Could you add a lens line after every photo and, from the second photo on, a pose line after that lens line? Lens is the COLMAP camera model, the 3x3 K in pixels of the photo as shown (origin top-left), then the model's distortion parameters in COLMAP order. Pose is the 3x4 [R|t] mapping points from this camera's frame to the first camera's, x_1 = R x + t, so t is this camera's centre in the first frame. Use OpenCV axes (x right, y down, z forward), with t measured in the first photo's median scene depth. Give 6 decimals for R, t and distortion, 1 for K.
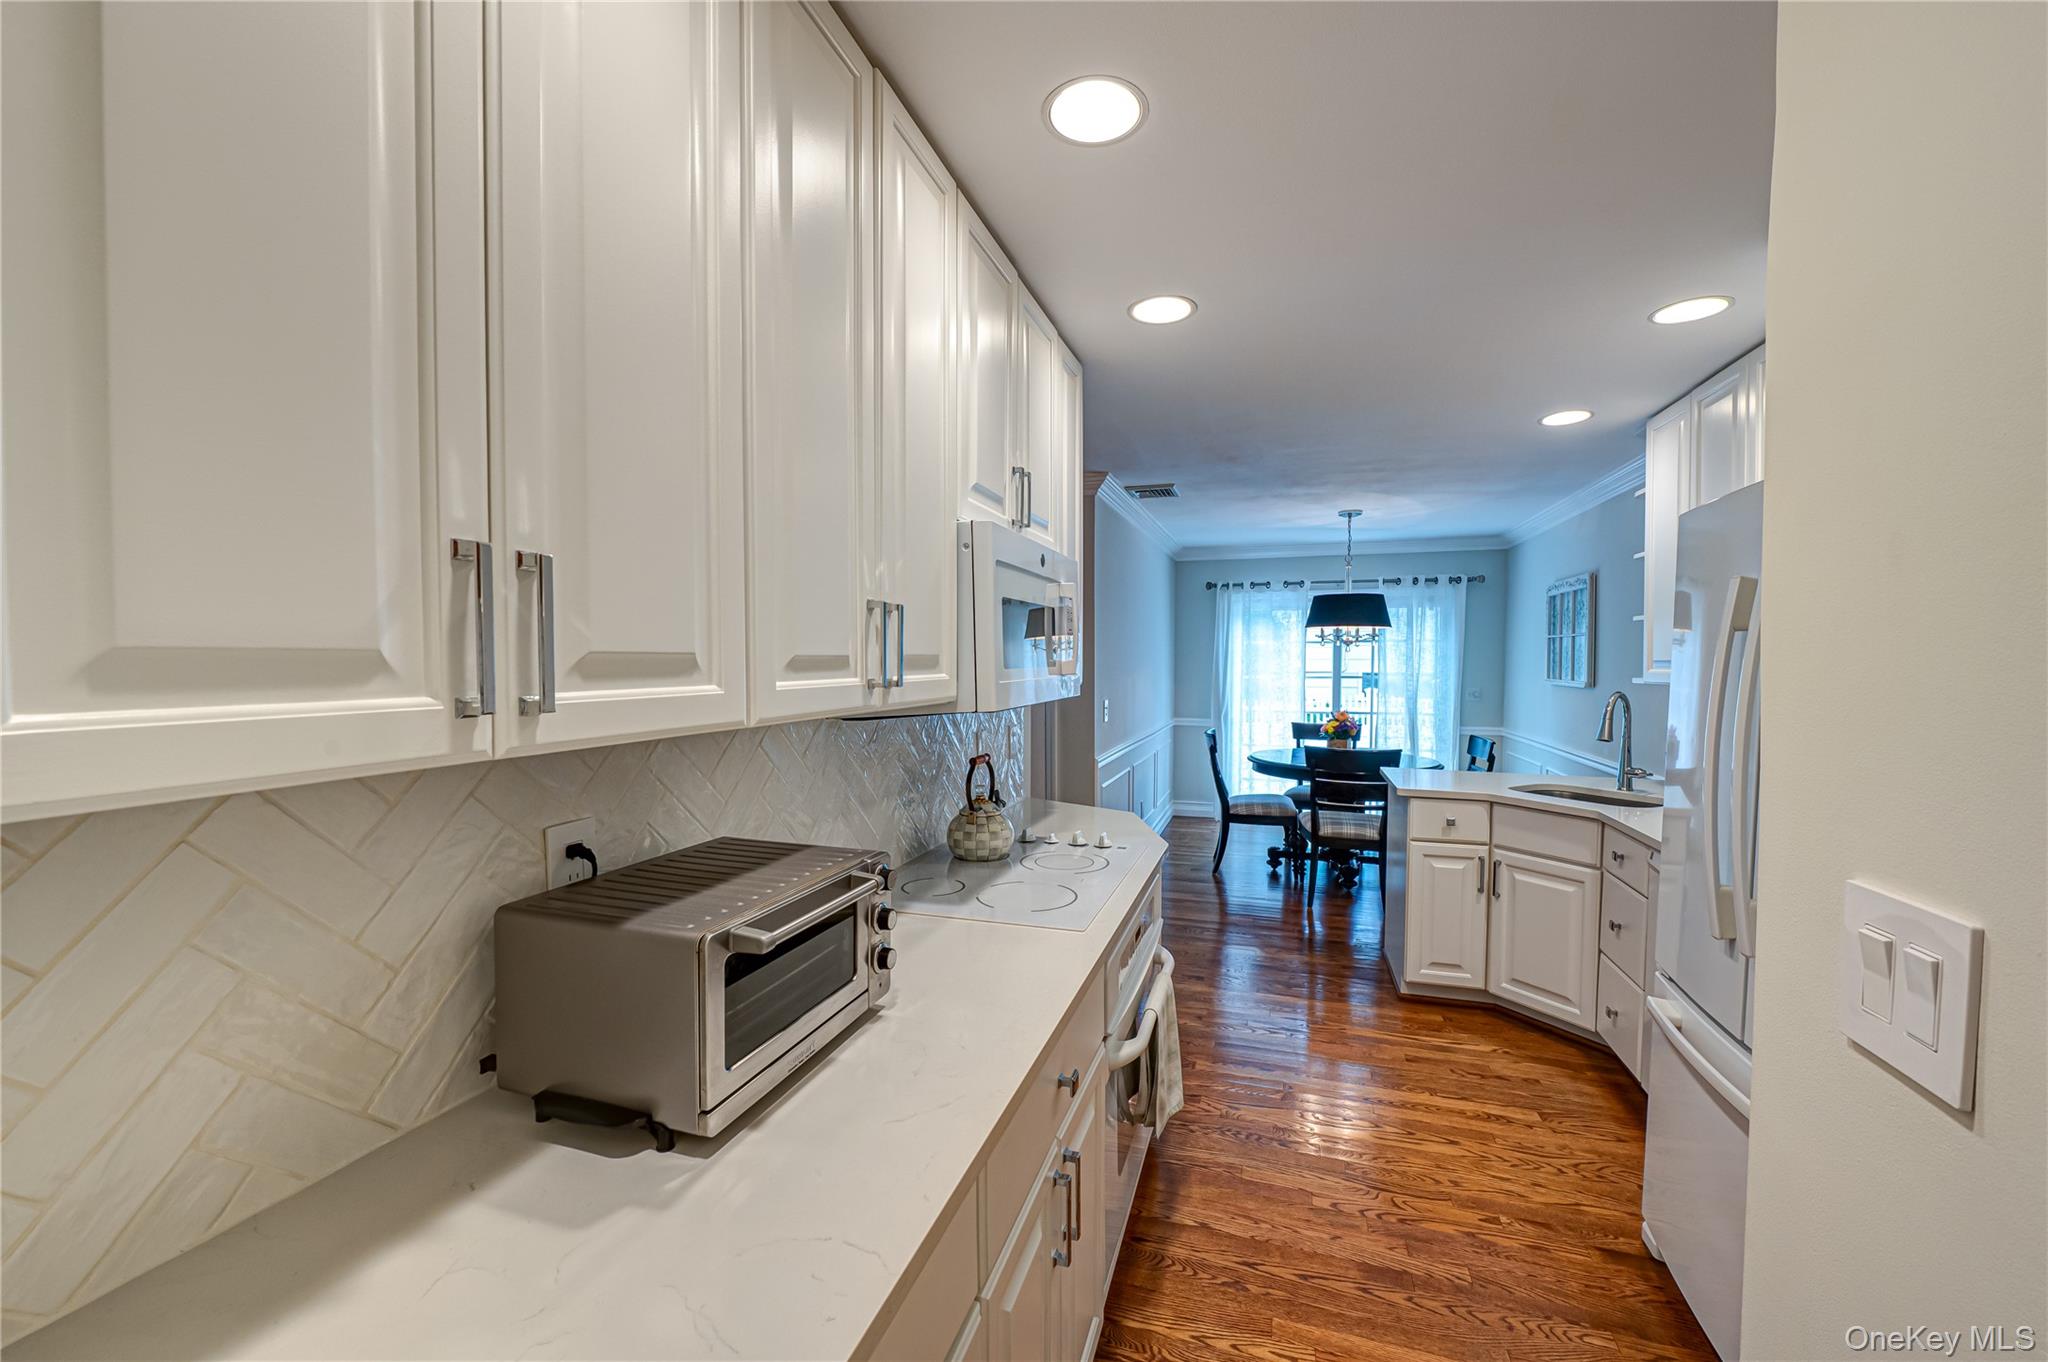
lens RADIAL K [[804.4, 0, 1029.2], [0, 804.4, 687.7], [0, 0, 1]] dist [-0.006982, -0.000586]
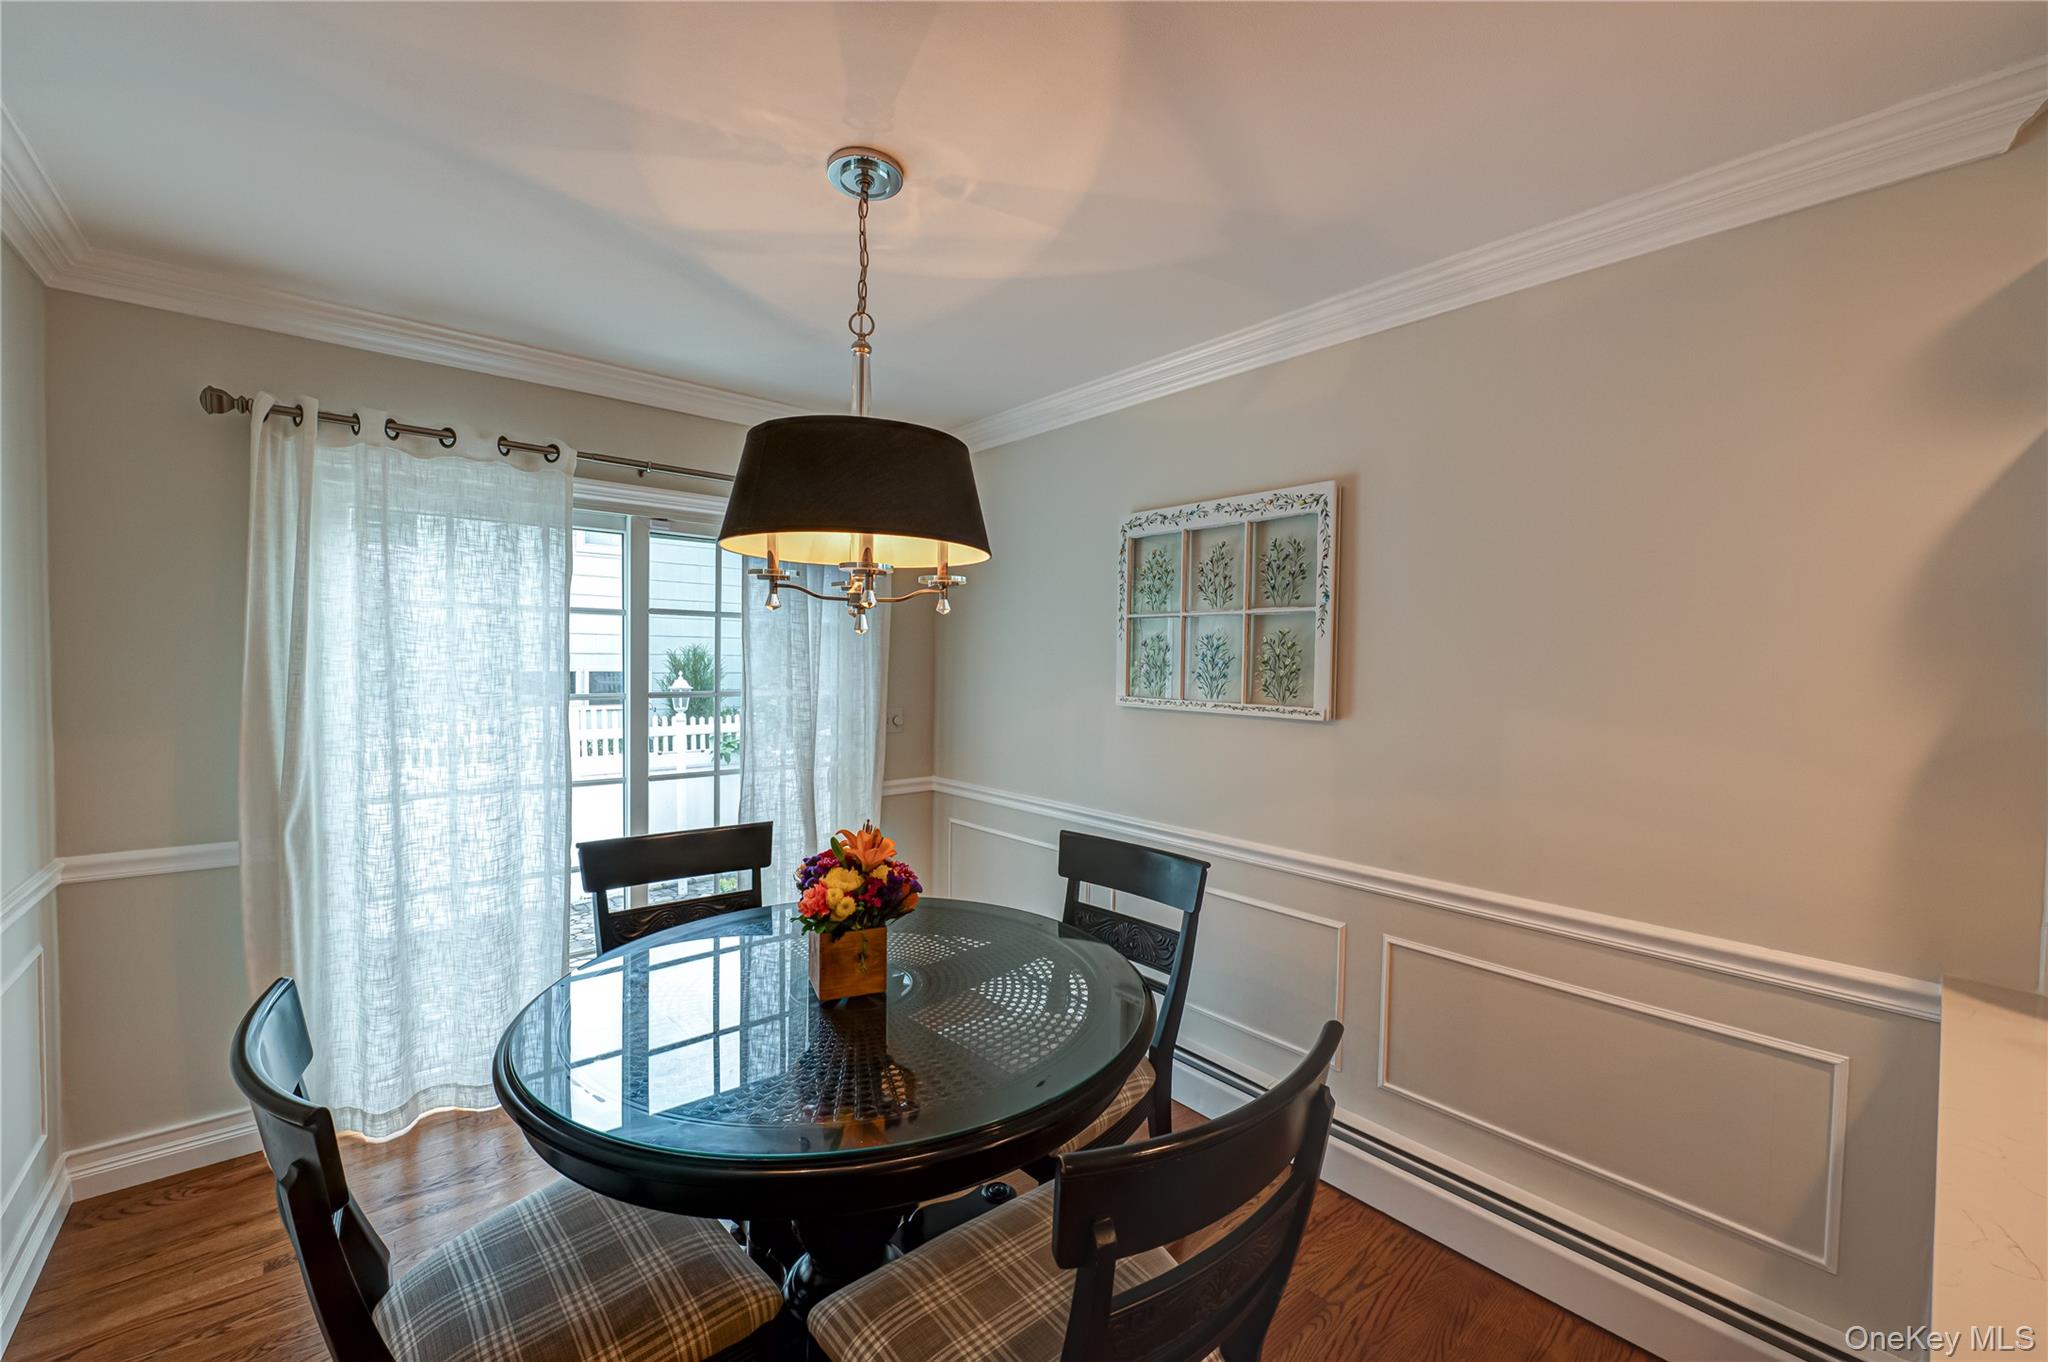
lens RADIAL K [[804.4, 0, 1029.2], [0, 804.4, 687.7], [0, 0, 1]] dist [-0.006982, -0.000586]
pose [[0.524868, -0.022261, 0.850893, 0.203372], [0.014767, 0.999746, 0.017047, -0.032667], [-0.851056, 0.003617, 0.525063, 0.935220]]
